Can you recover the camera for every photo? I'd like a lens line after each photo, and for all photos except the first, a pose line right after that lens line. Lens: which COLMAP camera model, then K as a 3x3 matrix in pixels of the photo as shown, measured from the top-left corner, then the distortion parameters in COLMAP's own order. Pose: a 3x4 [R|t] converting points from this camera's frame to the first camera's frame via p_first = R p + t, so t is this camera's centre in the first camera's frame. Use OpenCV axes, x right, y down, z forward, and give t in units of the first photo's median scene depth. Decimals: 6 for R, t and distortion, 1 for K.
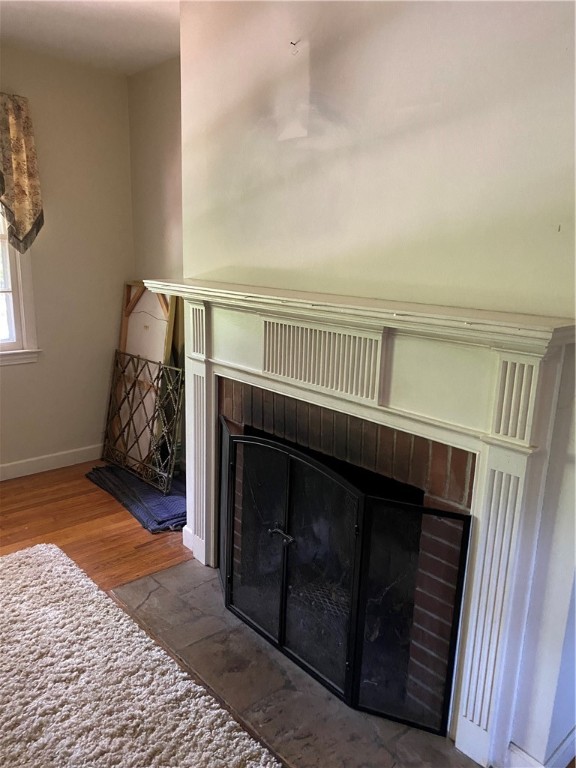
lens RADIAL K [[583.7, 0, 288.0], [0, 583.7, 384.0], [0, 0, 1]] dist [-0.002187, -0.000642]
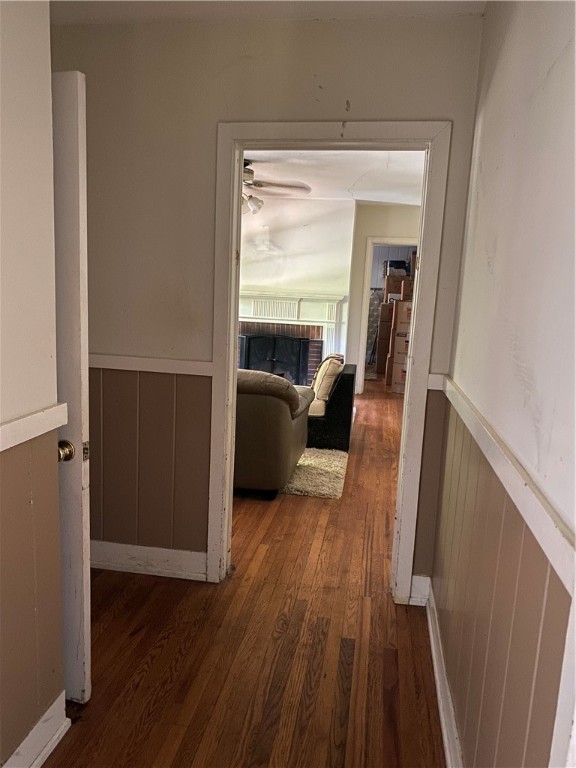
lens RADIAL K [[583.7, 0, 288.0], [0, 583.7, 384.0], [0, 0, 1]] dist [-0.002187, -0.000642]
pose [[0.777911, -0.098372, 0.620627, -2.473508], [0.120923, 0.992645, 0.005770, 0.457054], [-0.616630, 0.070560, 0.784085, -2.126231]]
